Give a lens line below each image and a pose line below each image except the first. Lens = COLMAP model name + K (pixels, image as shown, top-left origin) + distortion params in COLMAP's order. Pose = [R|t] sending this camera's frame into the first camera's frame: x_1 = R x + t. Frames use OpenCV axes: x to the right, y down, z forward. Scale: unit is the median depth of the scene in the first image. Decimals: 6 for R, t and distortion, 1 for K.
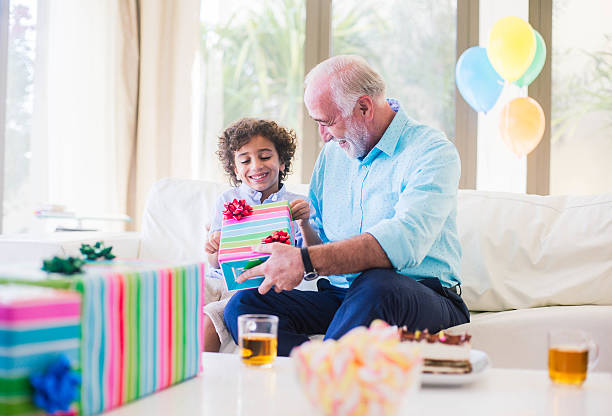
lens RADIAL K [[1173.6, 0, 306.0], [0, 1173.6, 208.0], [0, 0, 1]] dist [-0.024577, -0.079401]
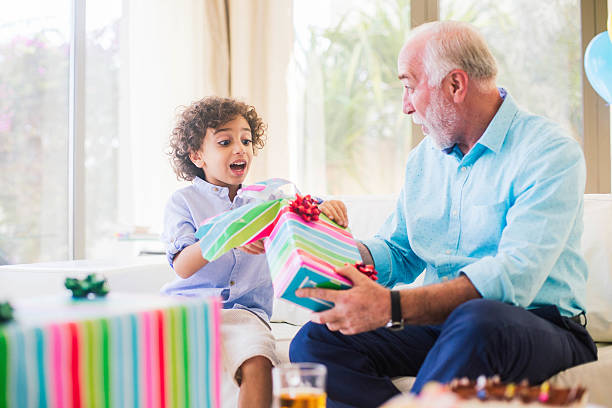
lens RADIAL K [[1094.1, 0, 306.0], [0, 1094.1, 204.0], [0, 0, 1]] dist [-0.099834, -0.064319]
pose [[0.988474, -0.029386, -0.148512, 0.059181], [0.026752, 0.999448, -0.019708, 0.000525], [0.149009, 0.015508, 0.988714, 0.244744]]
